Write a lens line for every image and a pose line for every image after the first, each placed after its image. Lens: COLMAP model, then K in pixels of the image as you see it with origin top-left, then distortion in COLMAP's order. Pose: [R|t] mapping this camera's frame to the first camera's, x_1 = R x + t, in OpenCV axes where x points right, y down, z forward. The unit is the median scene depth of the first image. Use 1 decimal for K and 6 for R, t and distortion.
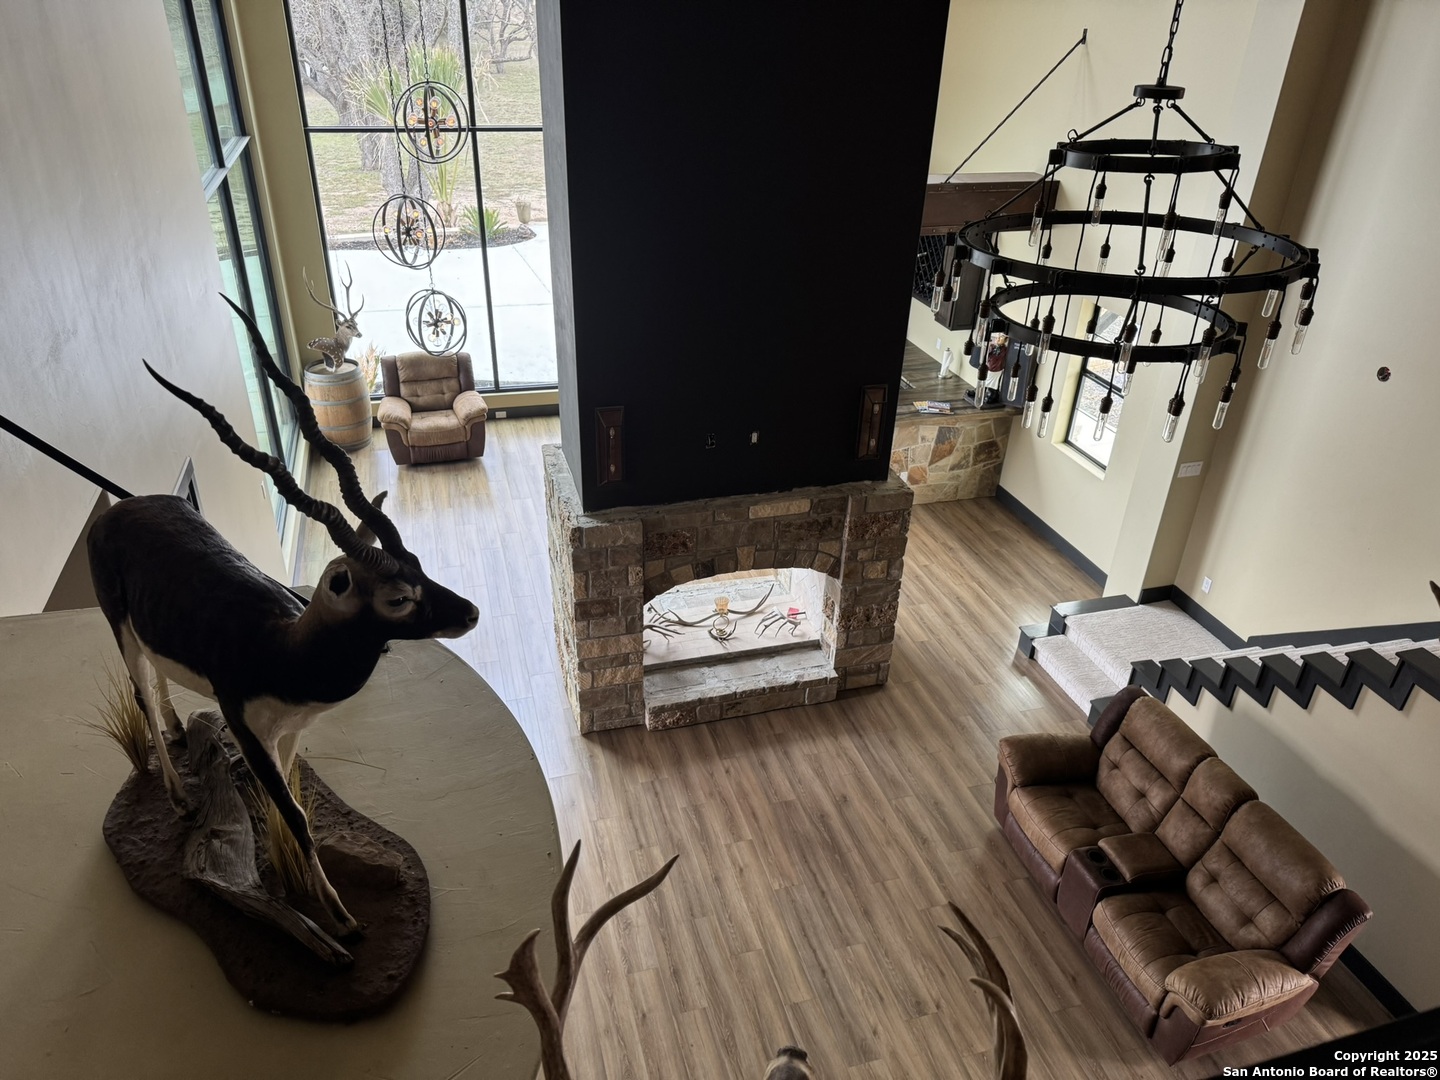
lens RADIAL K [[1021.9, 0, 720.0], [0, 1021.9, 540.0], [0, 0, 1]] dist [0.001524, -0.000240]
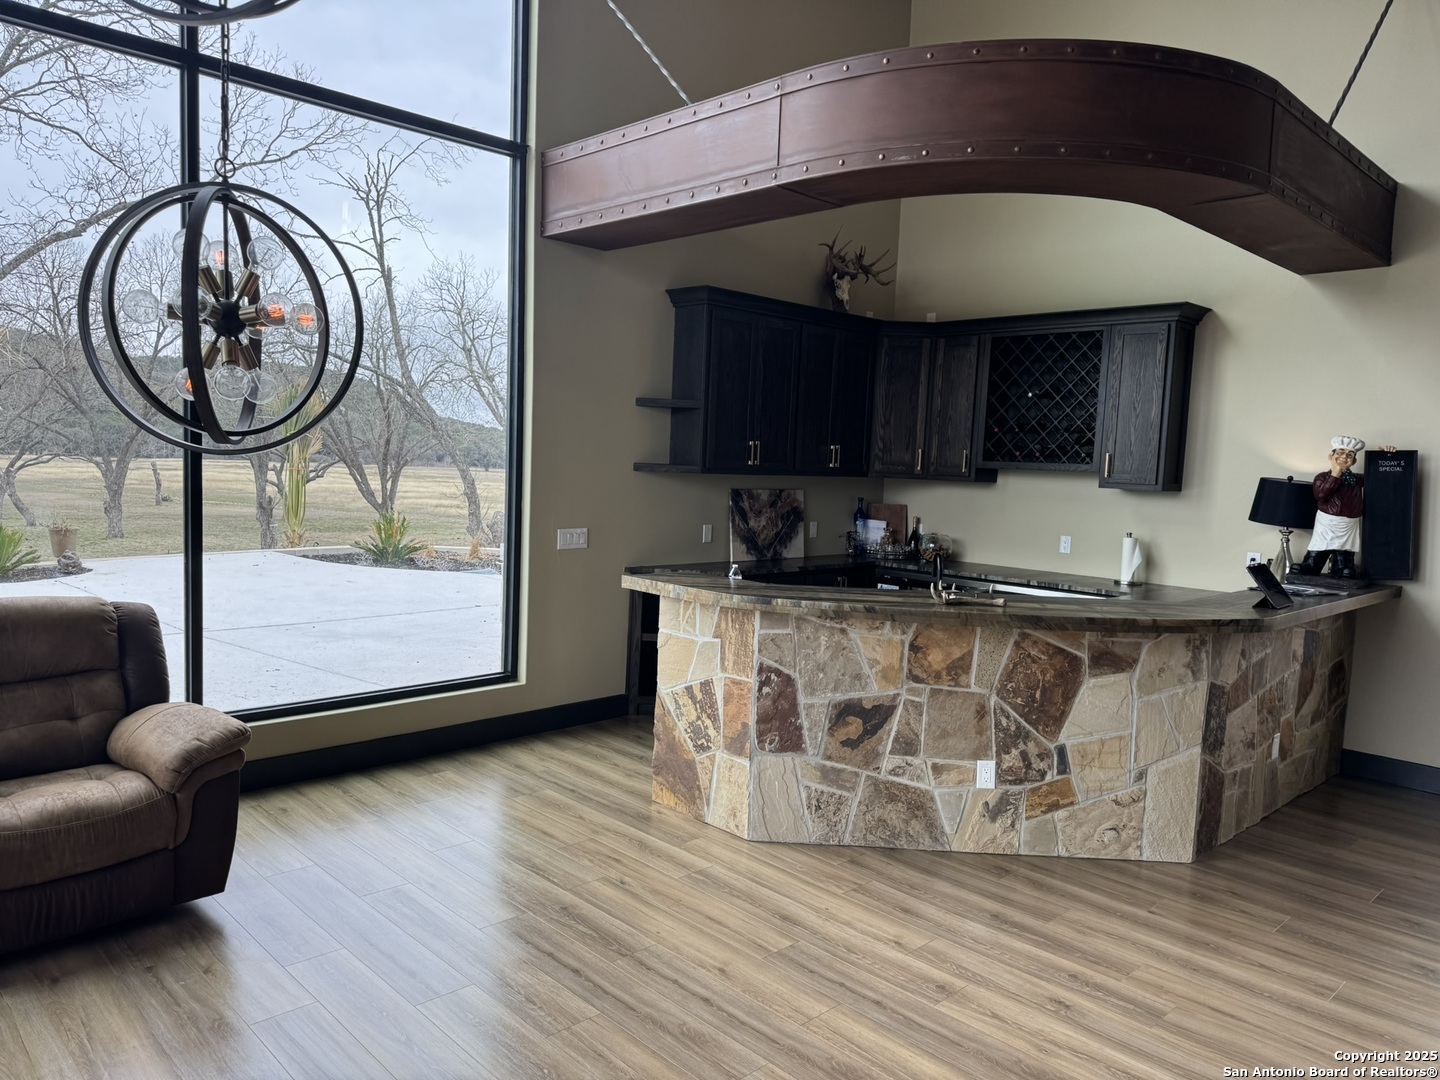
lens RADIAL K [[1021.9, 0, 720.0], [0, 1021.9, 540.0], [0, 0, 1]] dist [0.001524, -0.000240]
pose [[0.886634, -0.030530, 0.461463, -0.244206], [0.216039, 0.909596, -0.354911, -0.036987], [-0.408909, 0.414370, 0.813075, 0.651958]]
